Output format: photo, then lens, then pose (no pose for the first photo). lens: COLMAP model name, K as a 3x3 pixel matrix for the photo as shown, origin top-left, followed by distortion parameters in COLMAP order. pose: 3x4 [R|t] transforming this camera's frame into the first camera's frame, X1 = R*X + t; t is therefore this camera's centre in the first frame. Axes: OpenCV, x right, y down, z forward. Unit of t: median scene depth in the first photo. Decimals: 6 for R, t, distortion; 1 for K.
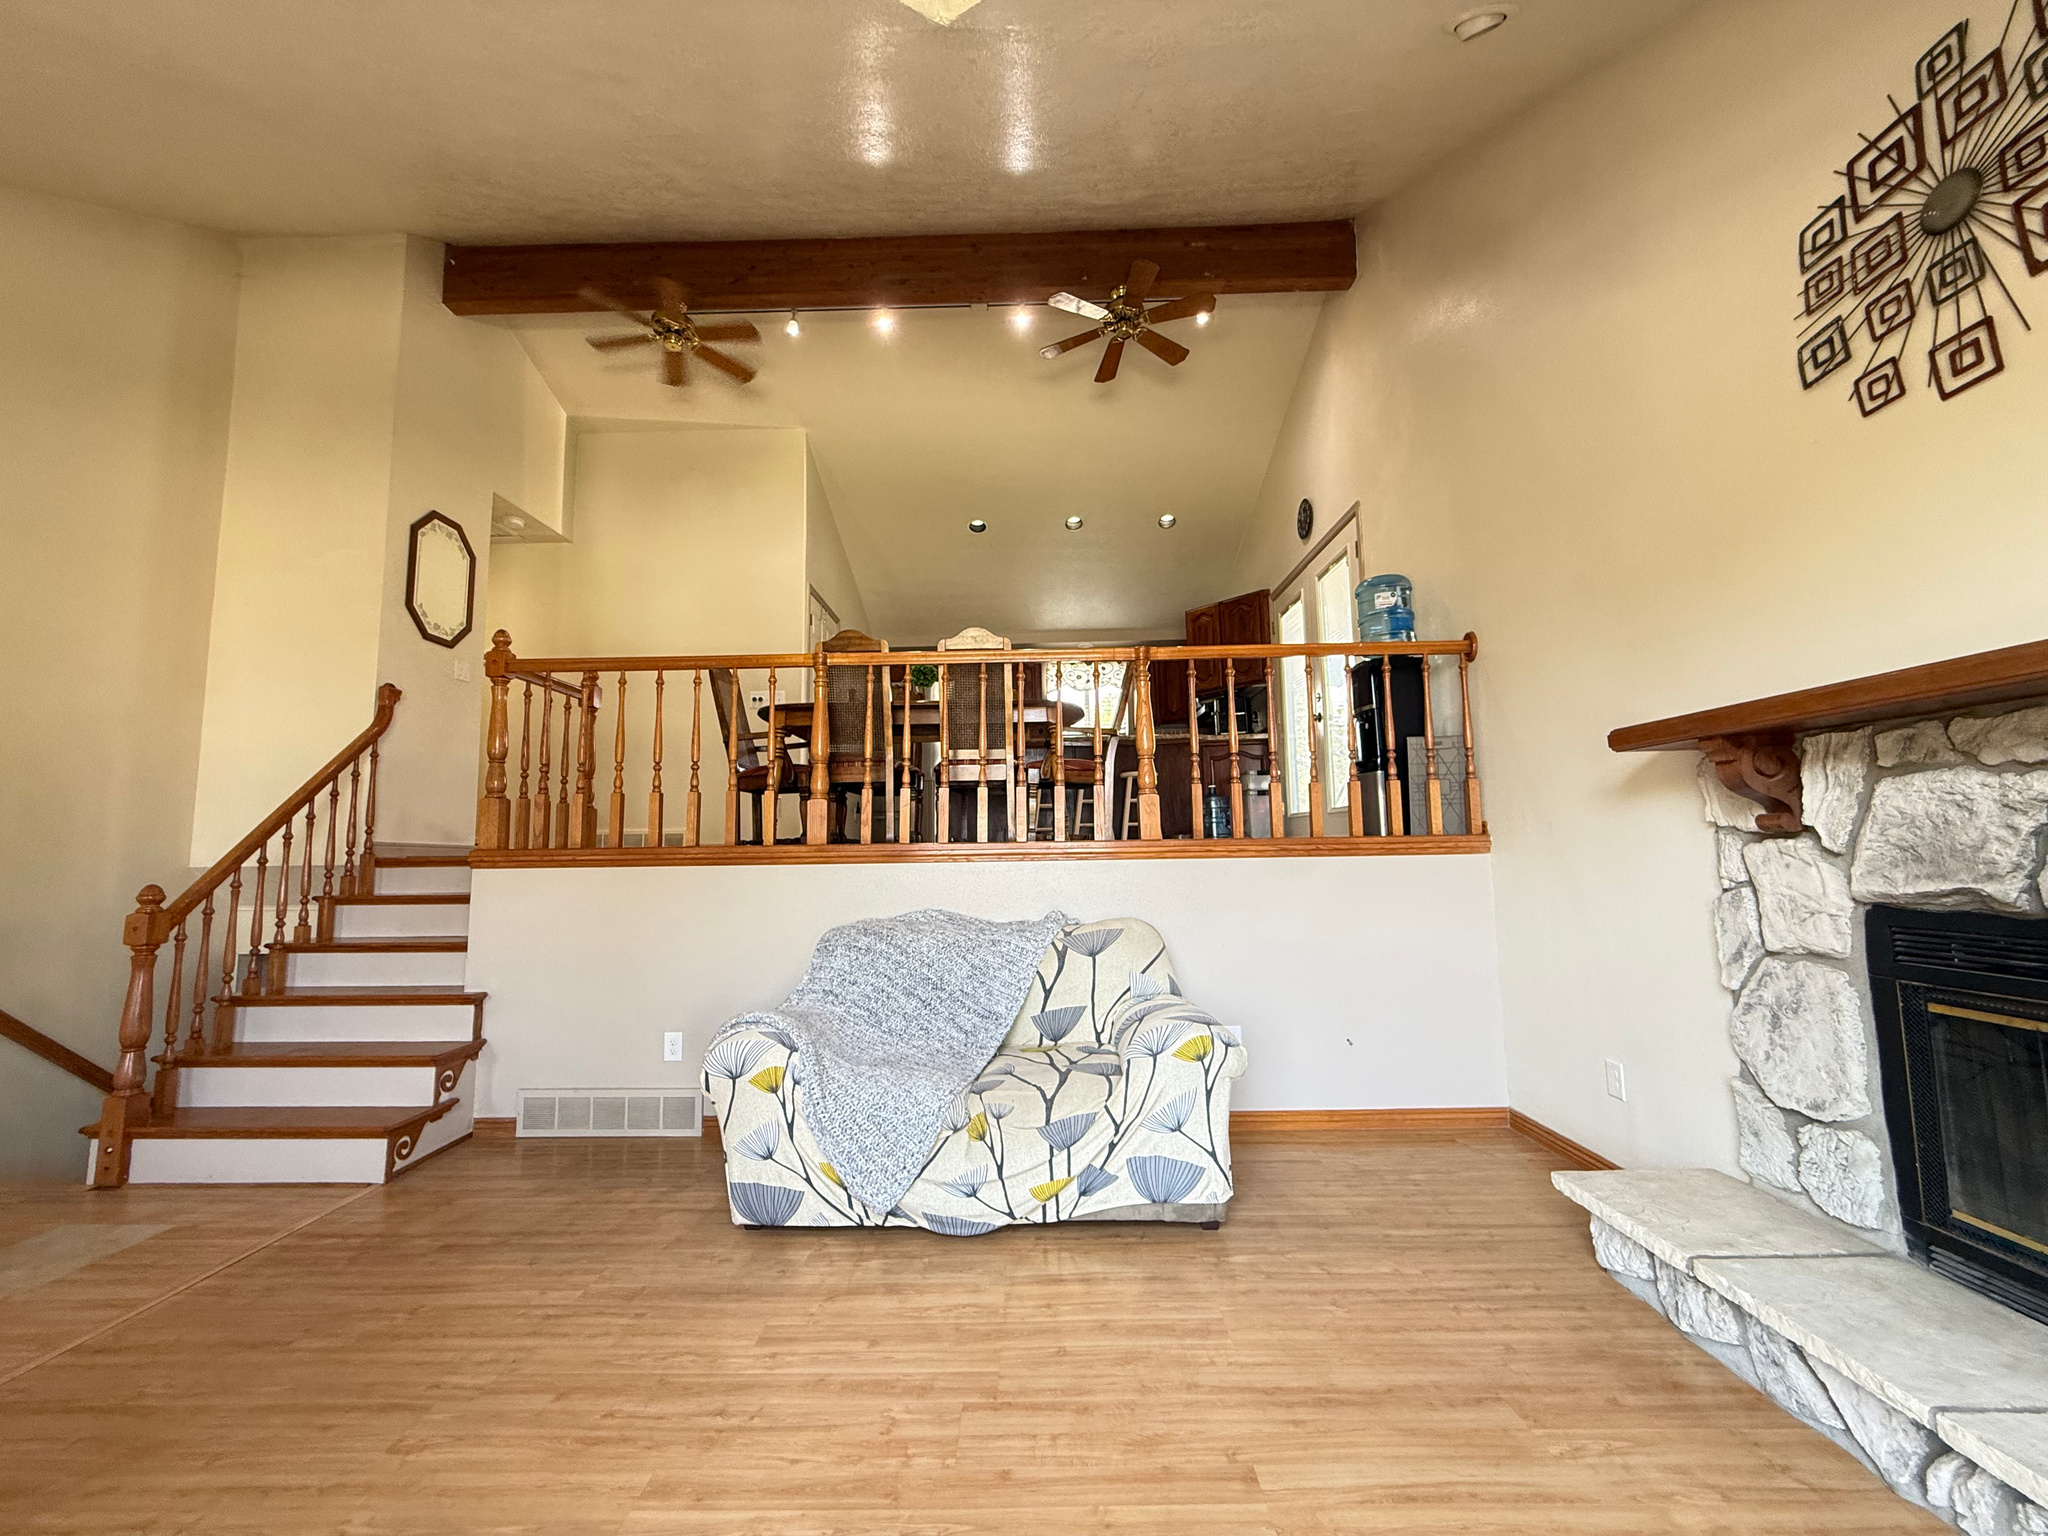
lens RADIAL K [[813.8, 0, 1018.4], [0, 813.8, 766.6], [0, 0, 1]] dist [-0.001052, -0.000048]
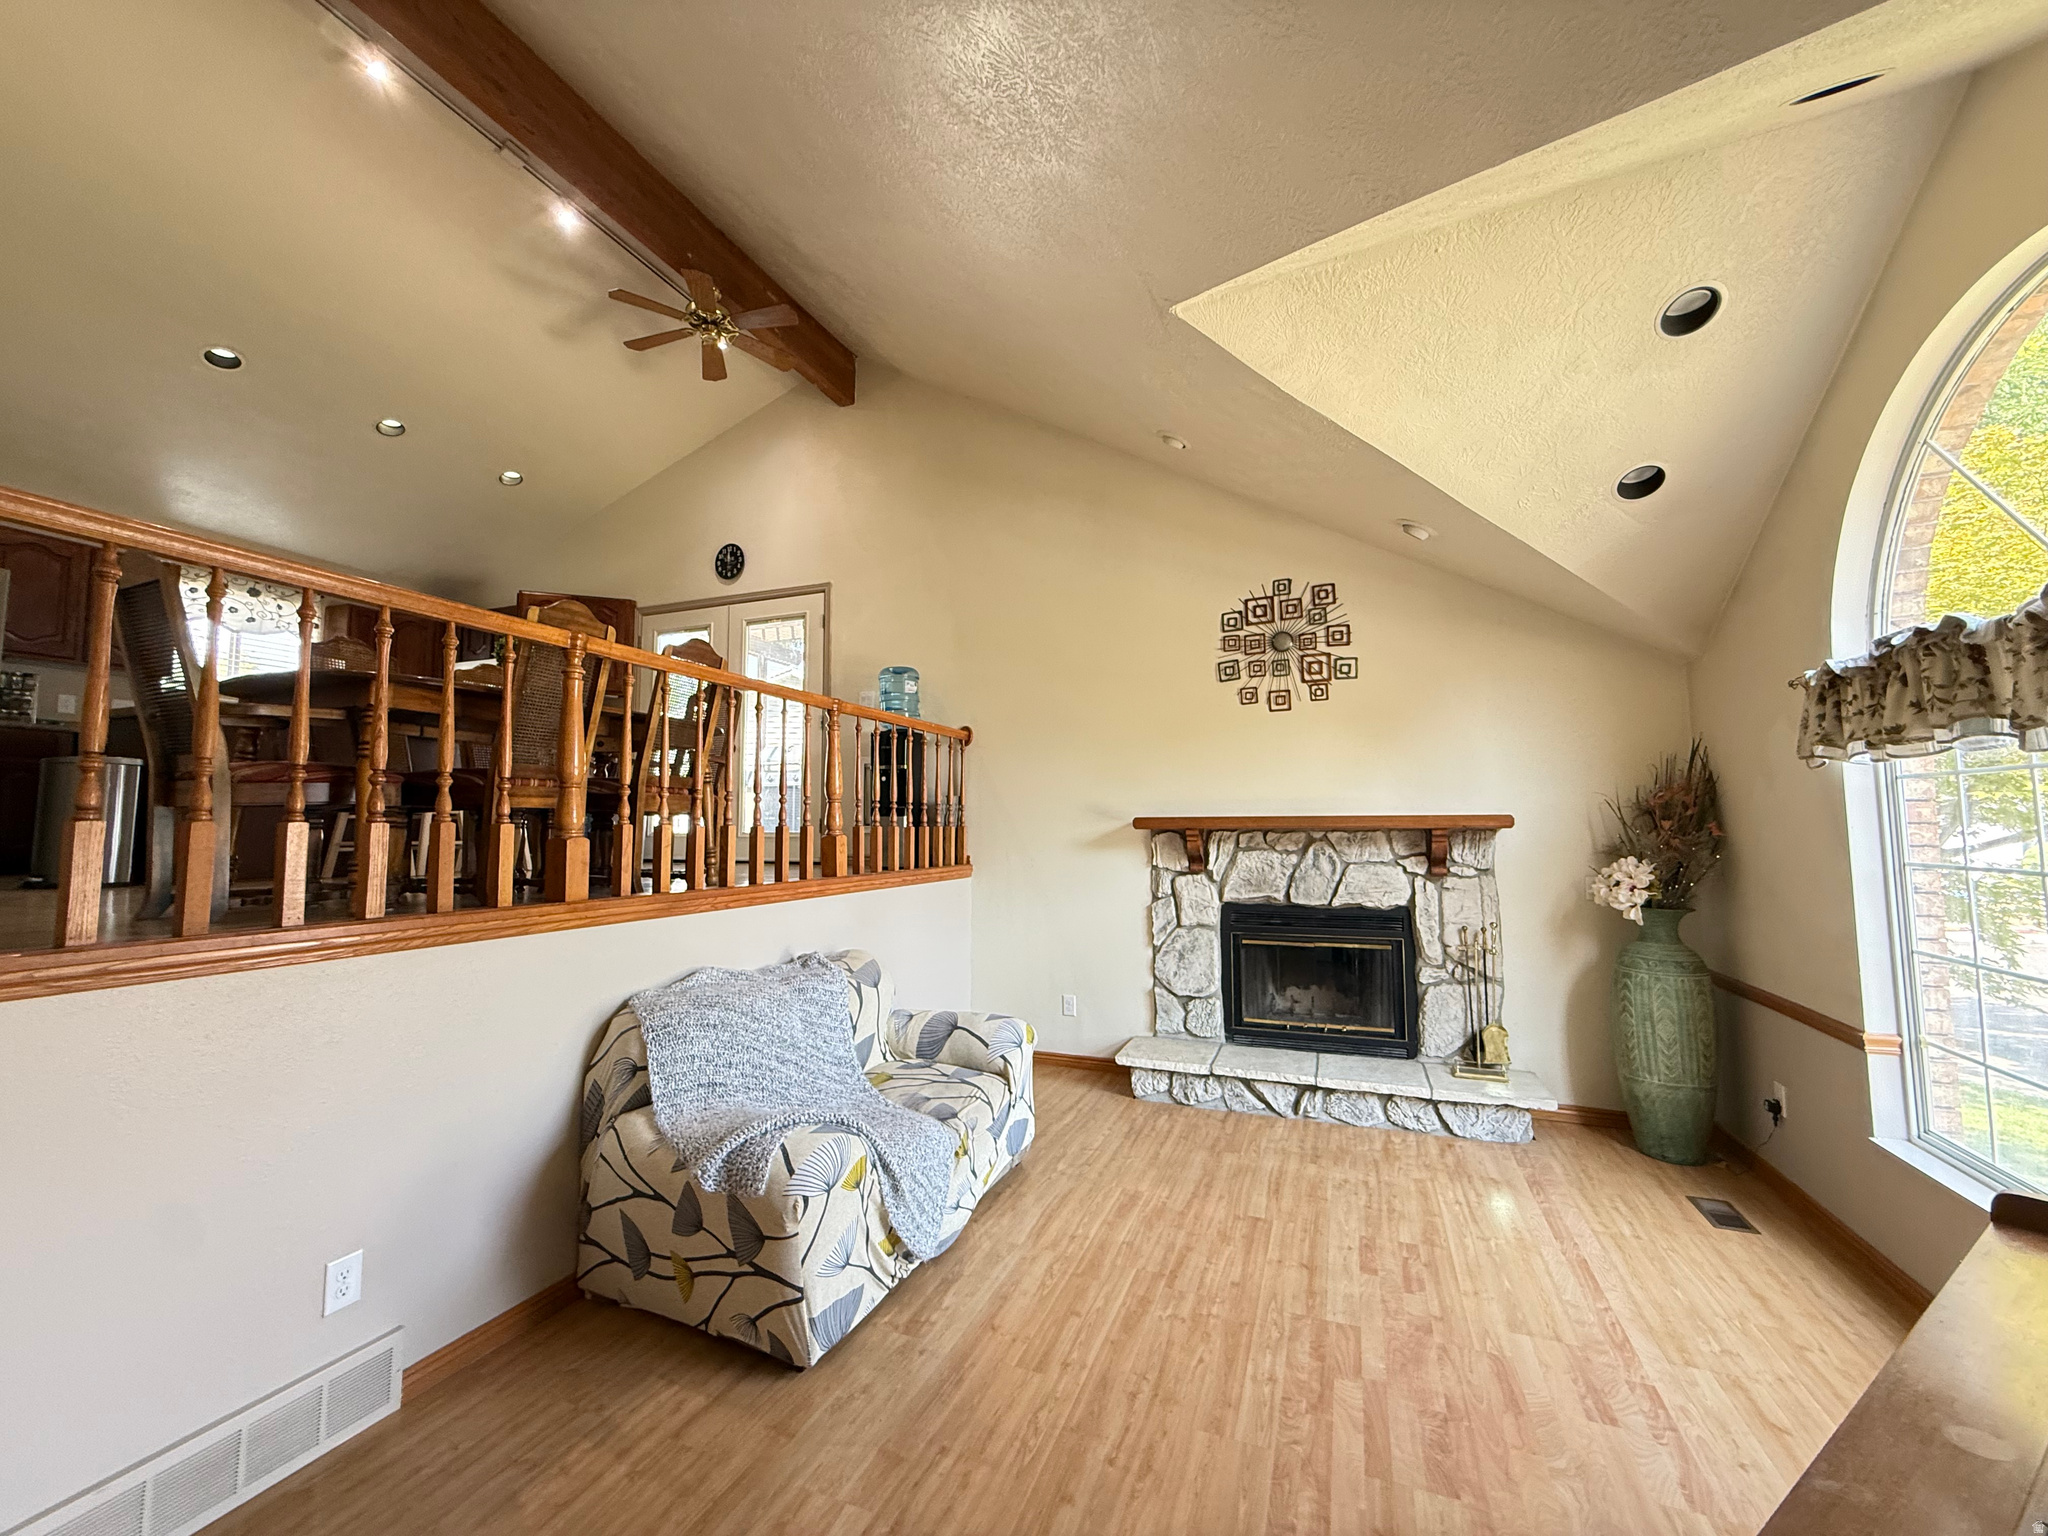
lens RADIAL K [[813.8, 0, 1018.4], [0, 813.8, 766.6], [0, 0, 1]] dist [-0.001052, -0.000048]
pose [[0.356833, 0.086929, 0.930115, -1.425107], [-0.098227, 0.993633, -0.055181, -0.038350], [-0.928989, -0.071672, 0.363100, 0.691545]]
